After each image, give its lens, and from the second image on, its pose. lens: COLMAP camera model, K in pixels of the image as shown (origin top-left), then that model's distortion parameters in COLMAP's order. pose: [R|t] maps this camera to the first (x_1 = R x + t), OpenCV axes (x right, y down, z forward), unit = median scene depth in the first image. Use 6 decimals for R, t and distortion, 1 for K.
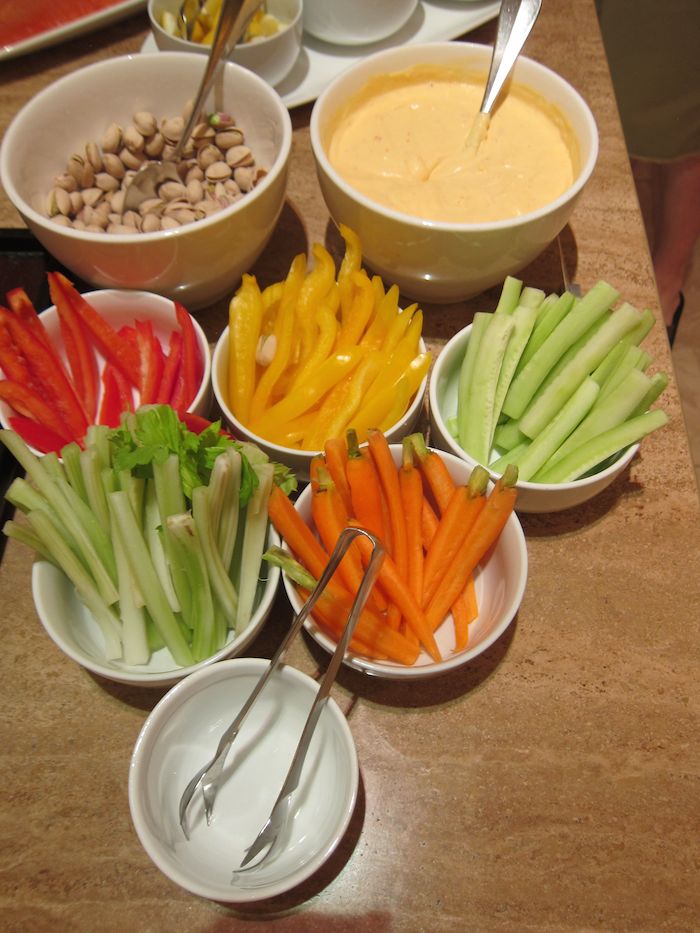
lens RADIAL K [[775.7, 0, 350.0], [0, 775.7, 466.5], [0, 0, 1]] dist [-0.038121, -0.000521]
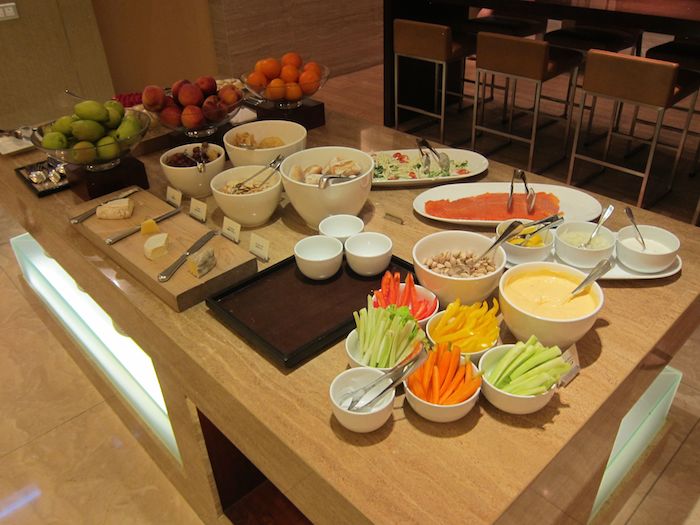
lens RADIAL K [[582.0, 0, 350.0], [0, 582.0, 262.5], [0, 0, 1]] dist [-0.038121, -0.000521]
pose [[0.717583, 0.366401, -0.592305, 0.784948], [-0.594806, 0.764822, -0.247493, 0.425019], [0.362326, 0.529904, 0.766761, -0.903442]]
